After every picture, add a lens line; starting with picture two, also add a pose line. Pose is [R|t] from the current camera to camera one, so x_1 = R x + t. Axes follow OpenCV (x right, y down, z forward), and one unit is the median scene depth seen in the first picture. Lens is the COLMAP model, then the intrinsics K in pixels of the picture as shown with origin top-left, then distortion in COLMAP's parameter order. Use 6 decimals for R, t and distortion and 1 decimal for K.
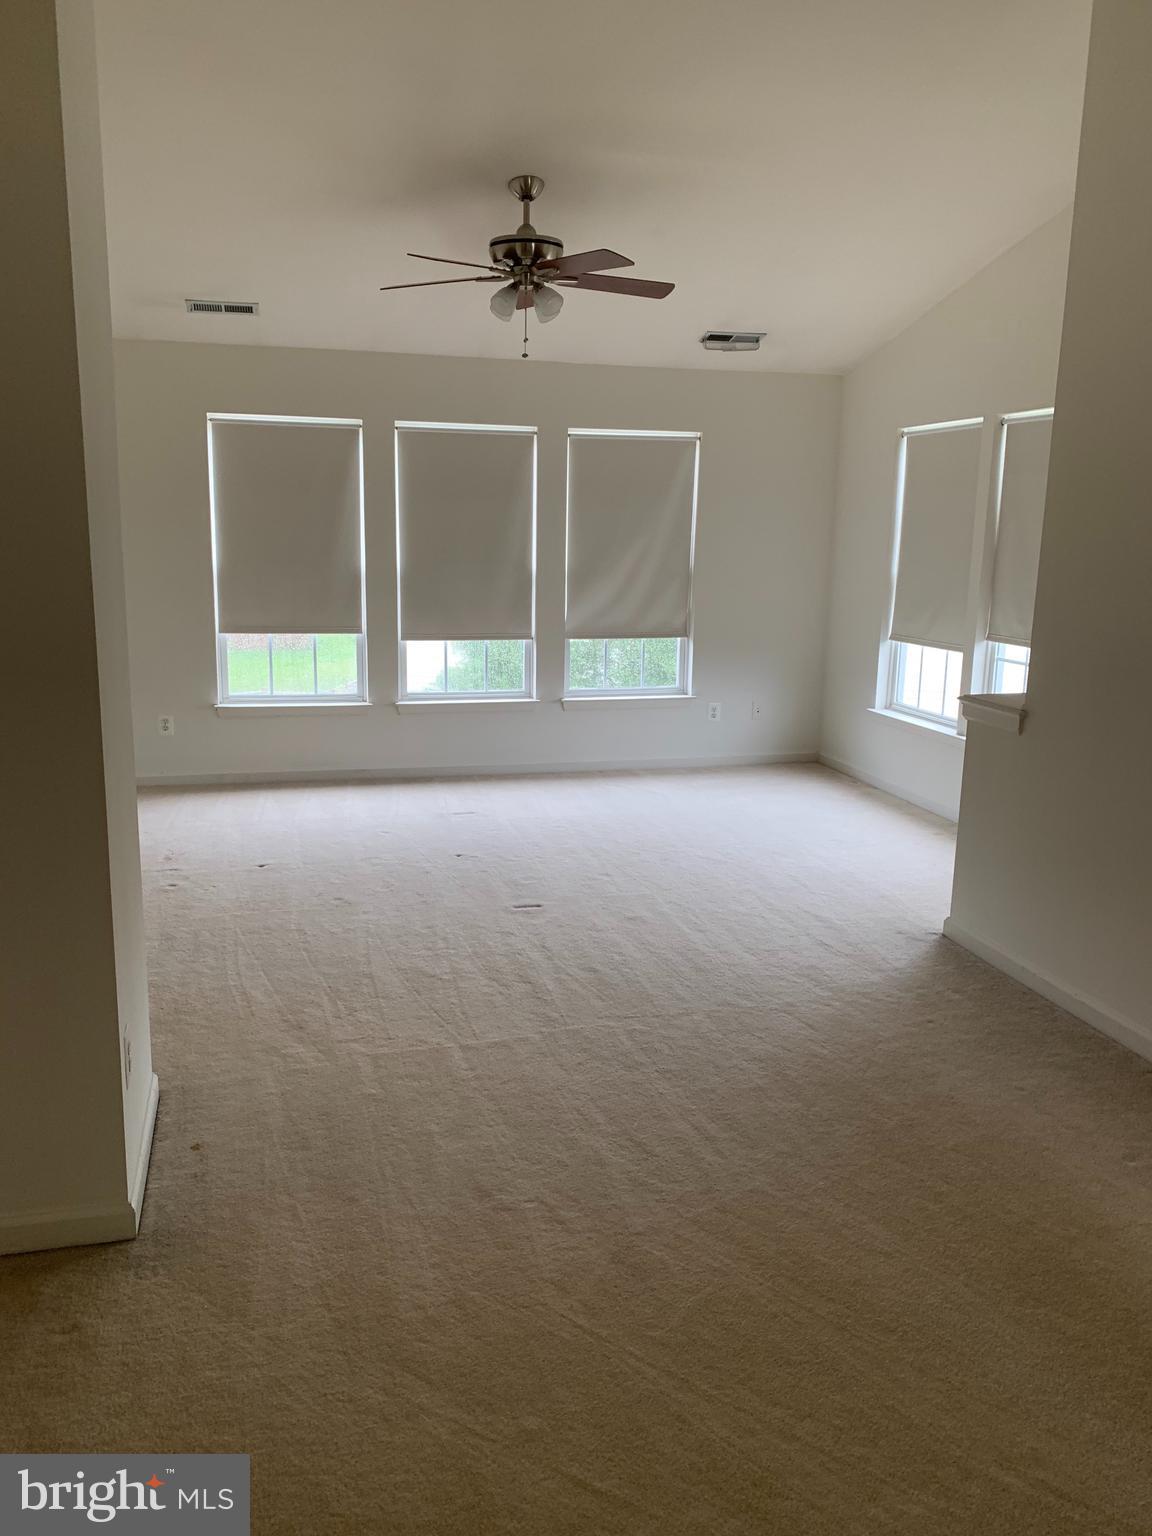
lens RADIAL K [[1168.1, 0, 546.6], [0, 1168.1, 780.9], [0, 0, 1]] dist [0.043849, -0.062920]
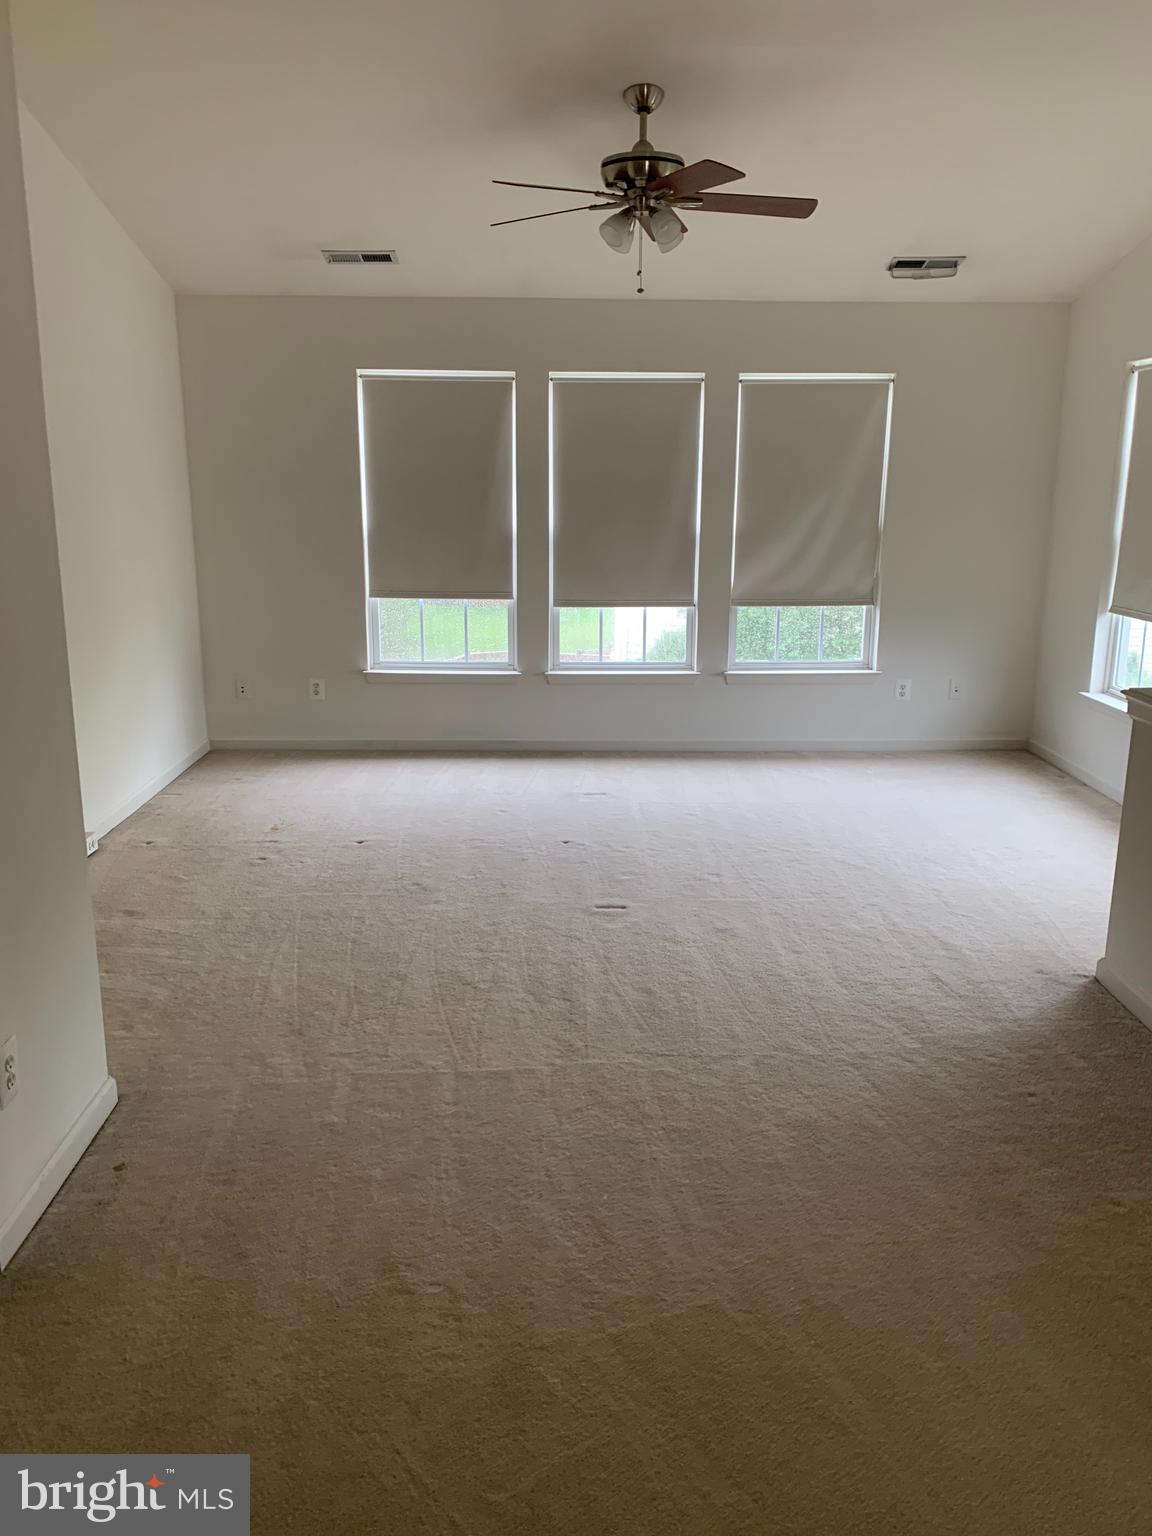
lens RADIAL K [[1168.1, 0, 562.6], [0, 1168.1, 771.0], [0, 0, 1]] dist [0.043849, -0.062920]
pose [[0.975658, 0.043397, -0.214959, 0.131312], [-0.037729, 0.998825, 0.030403, -0.022875], [0.216026, -0.021553, 0.976150, 0.107975]]
